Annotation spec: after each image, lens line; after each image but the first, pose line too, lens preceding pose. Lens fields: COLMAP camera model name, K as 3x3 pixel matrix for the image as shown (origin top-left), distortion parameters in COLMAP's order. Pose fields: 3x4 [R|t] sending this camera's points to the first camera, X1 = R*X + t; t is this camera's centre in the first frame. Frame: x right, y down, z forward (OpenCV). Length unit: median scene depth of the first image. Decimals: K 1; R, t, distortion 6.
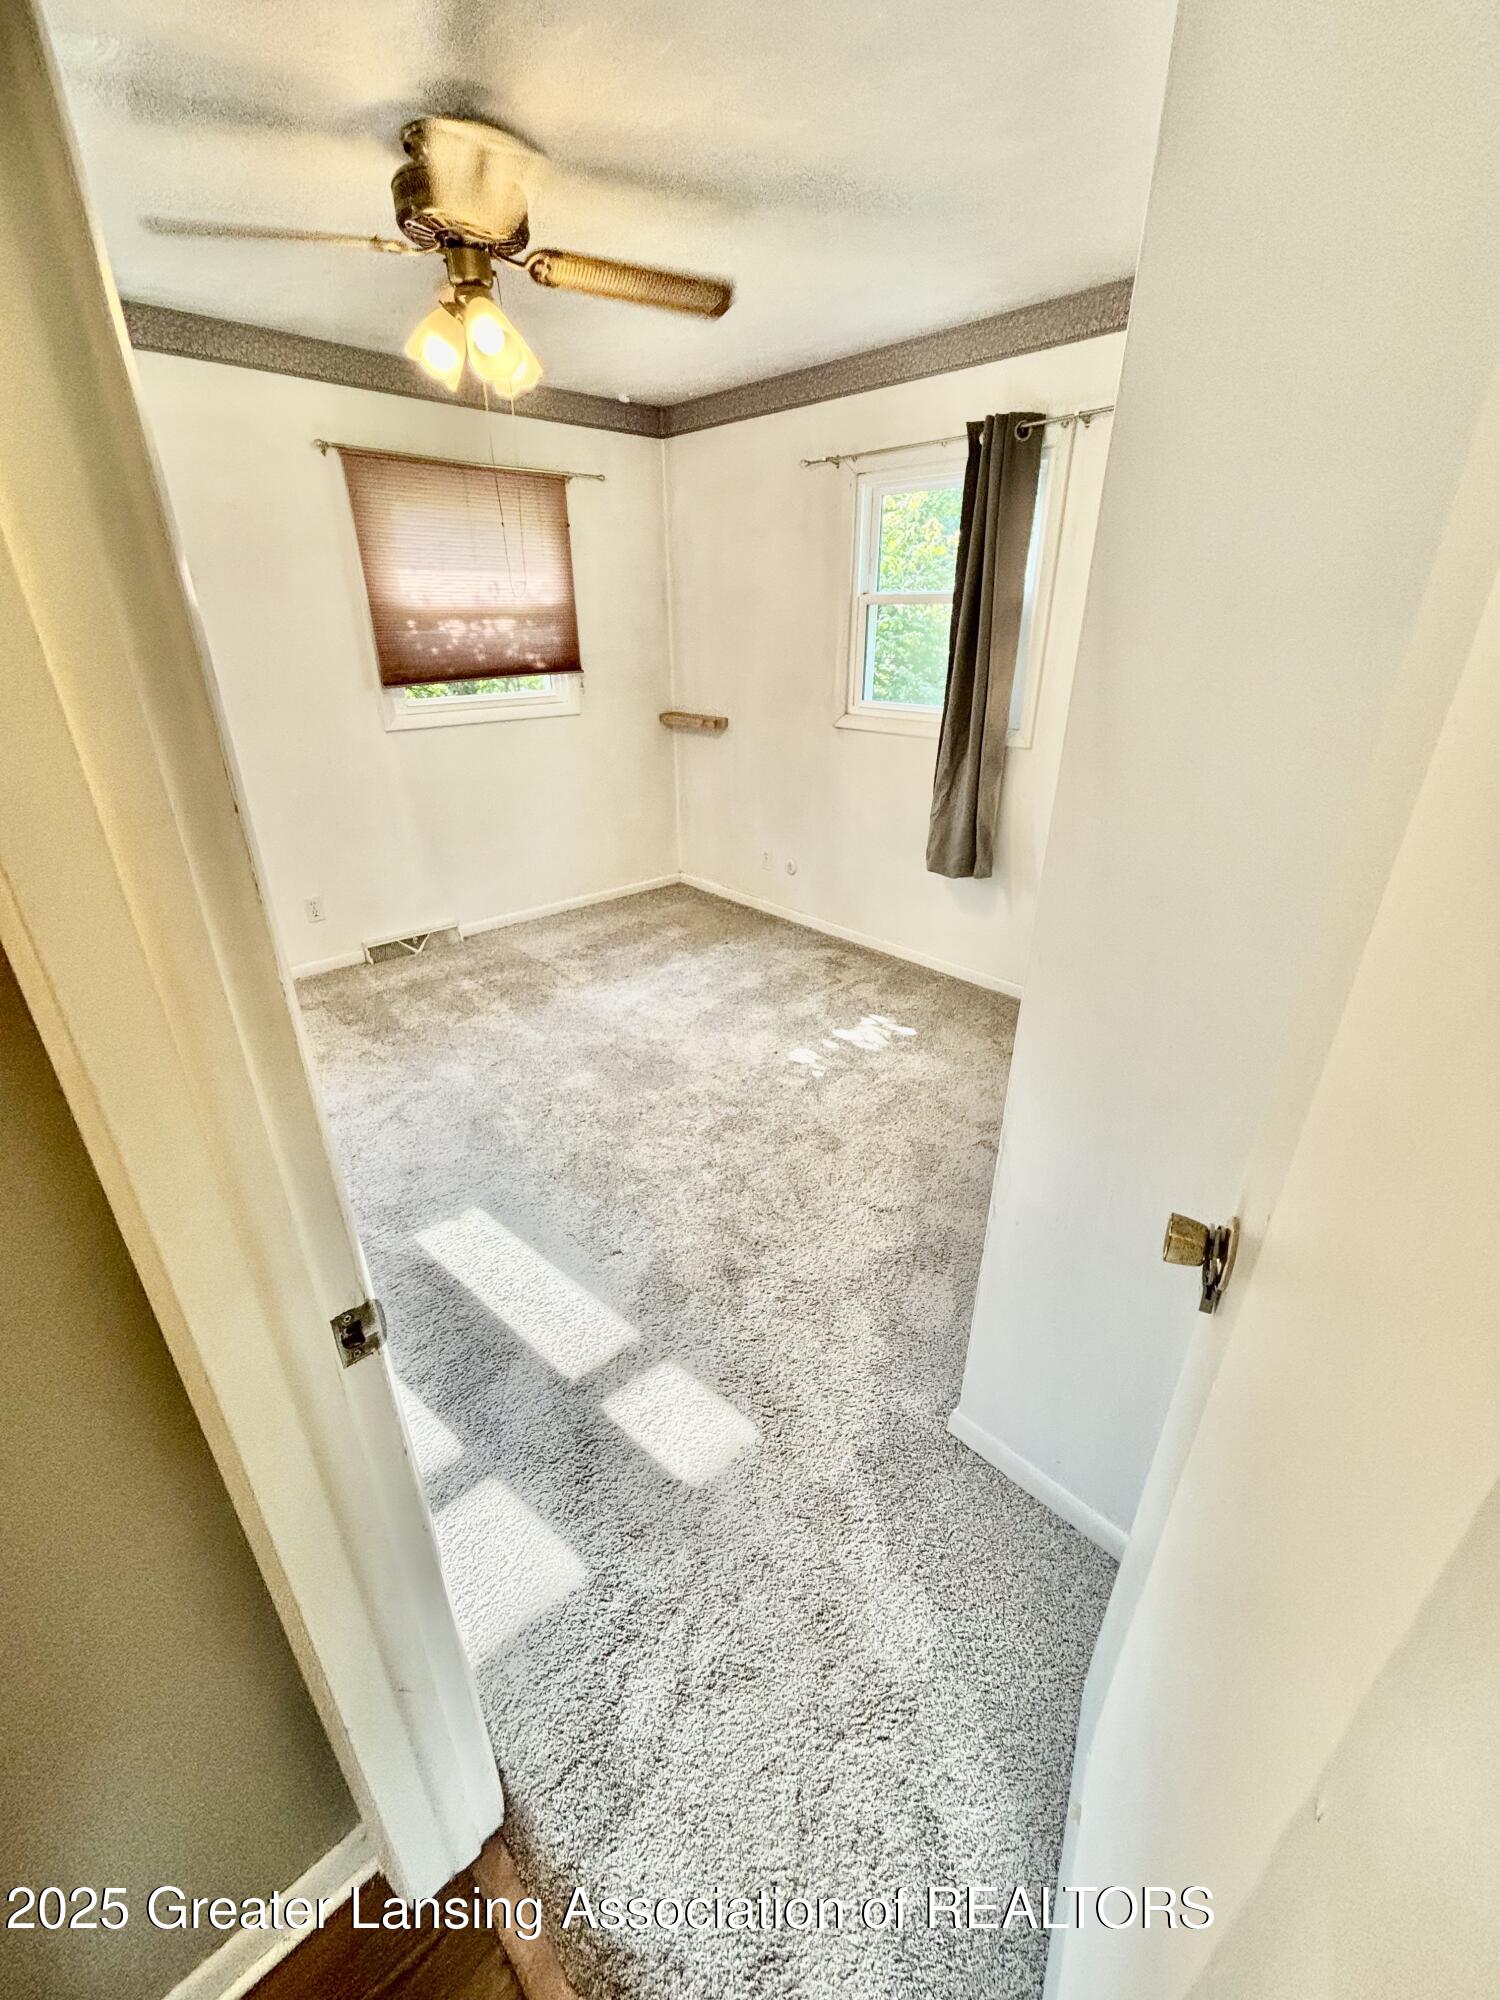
lens RADIAL K [[824.2, 0, 746.5], [0, 824.2, 1005.2], [0, 0, 1]] dist [0.010096, -0.001314]
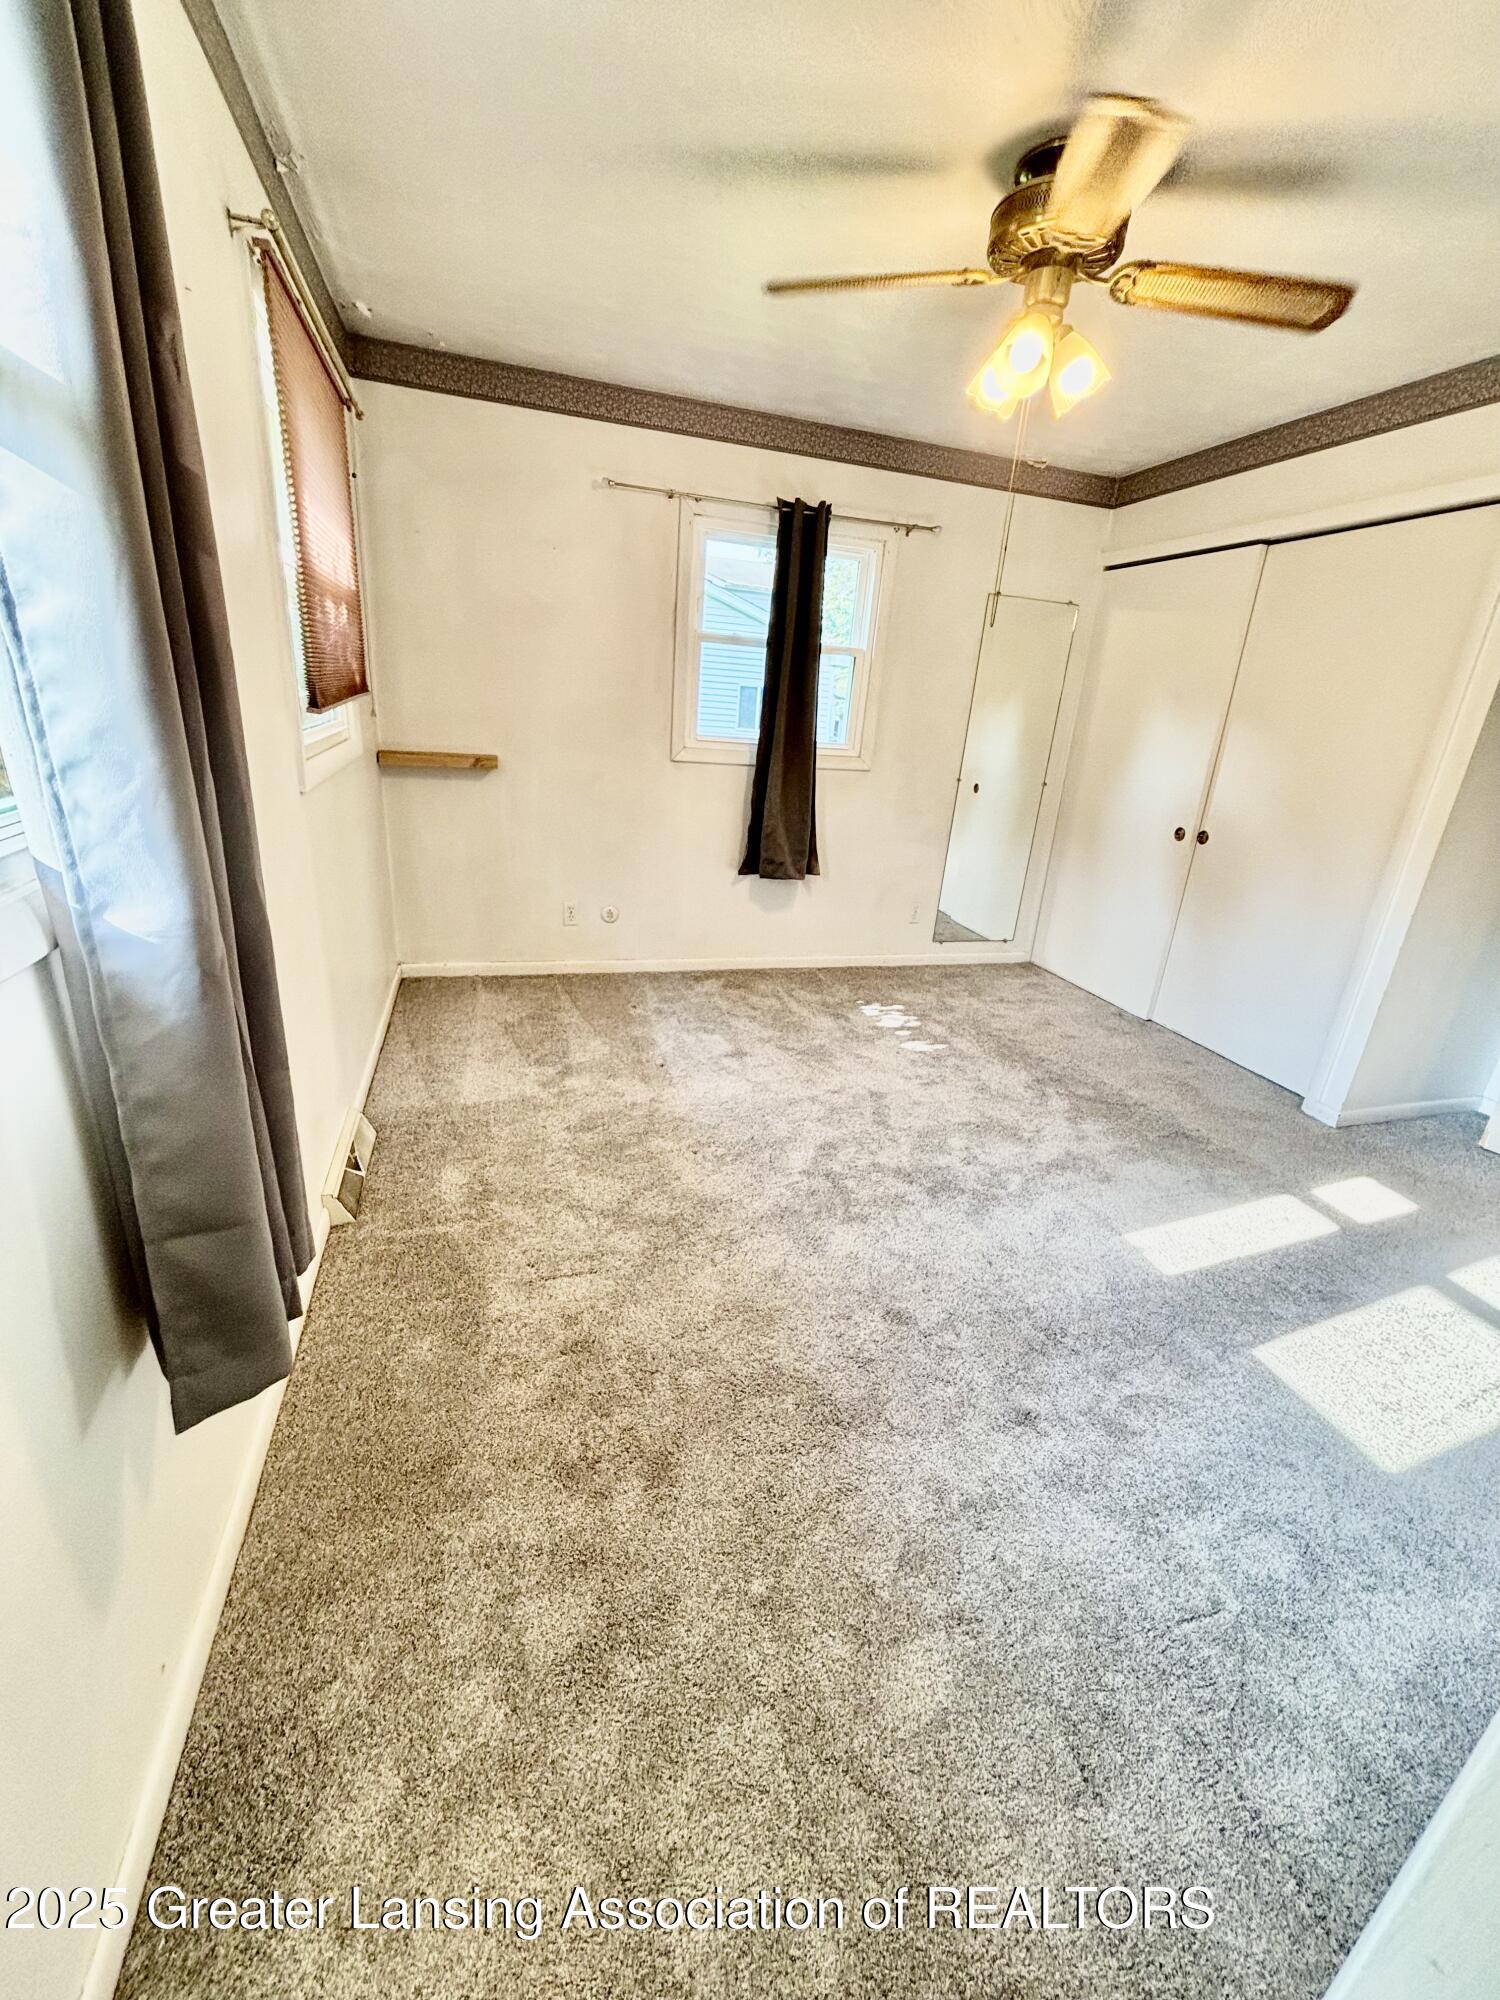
lens RADIAL K [[824.2, 0, 746.5], [0, 824.2, 1005.2], [0, 0, 1]] dist [0.010096, -0.001314]
pose [[0.432325, -0.285870, 0.855204, -0.811706], [0.317314, 0.935984, 0.152463, -0.195107], [-0.844042, 0.205455, 0.495360, 0.523274]]
